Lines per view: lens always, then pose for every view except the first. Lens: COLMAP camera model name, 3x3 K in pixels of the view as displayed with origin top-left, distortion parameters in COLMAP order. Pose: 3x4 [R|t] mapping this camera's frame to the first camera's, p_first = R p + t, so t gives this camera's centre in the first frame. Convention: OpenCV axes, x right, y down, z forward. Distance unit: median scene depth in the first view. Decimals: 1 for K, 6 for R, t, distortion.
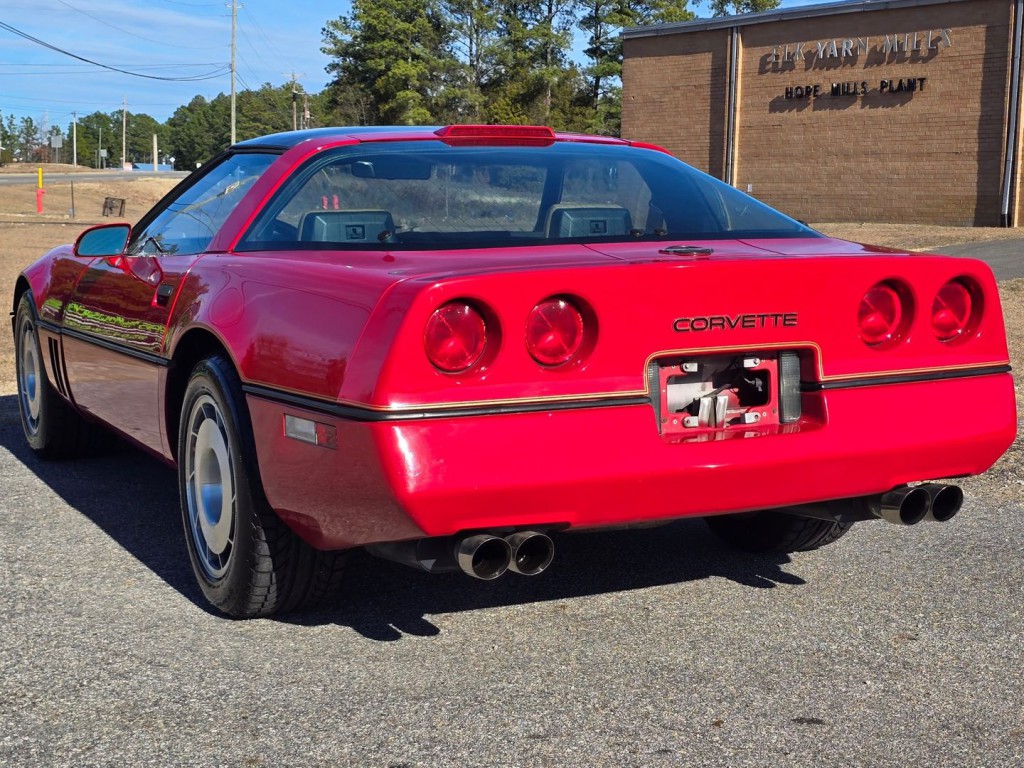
lens RADIAL K [[1656.7, 0, 600.5], [0, 1656.7, 380.8], [0, 0, 1]] dist [0.070739, 0.000000]
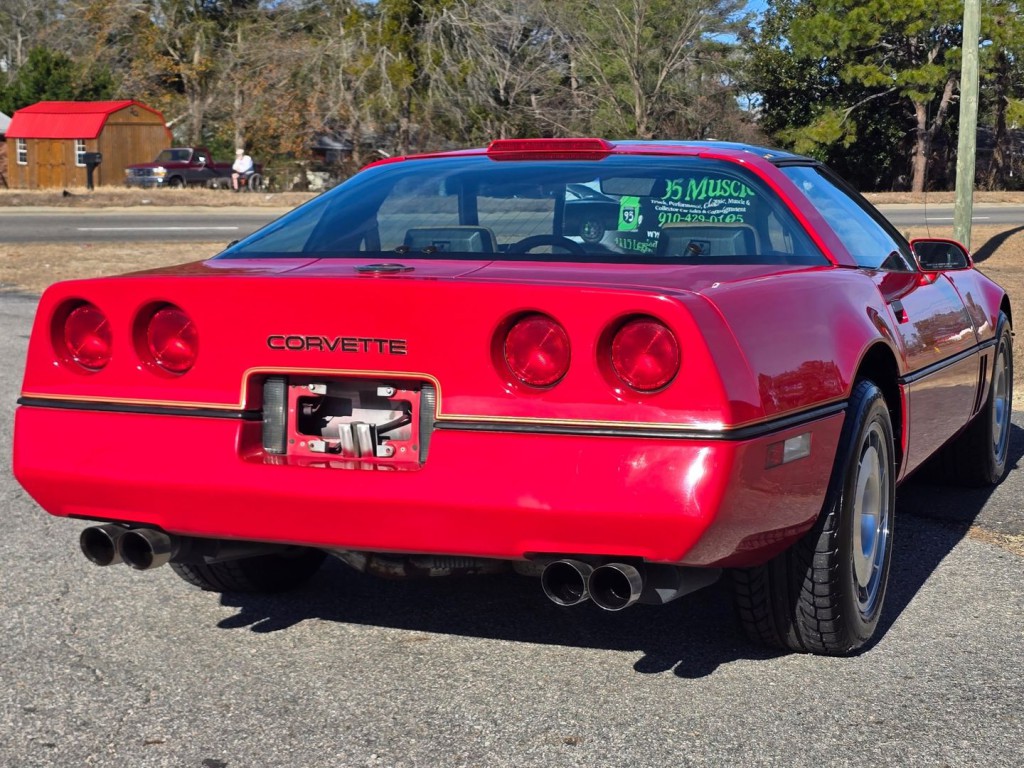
lens RADIAL K [[1818.8, 0, 530.5], [0, 1818.8, 395.8], [0, 0, 1]] dist [0.168603, 0.000000]
pose [[0.628321, 0.083487, -0.773461, 0.881528], [-0.097241, 0.994856, 0.028390, -0.042872], [0.771853, 0.057374, 0.633208, 0.399251]]
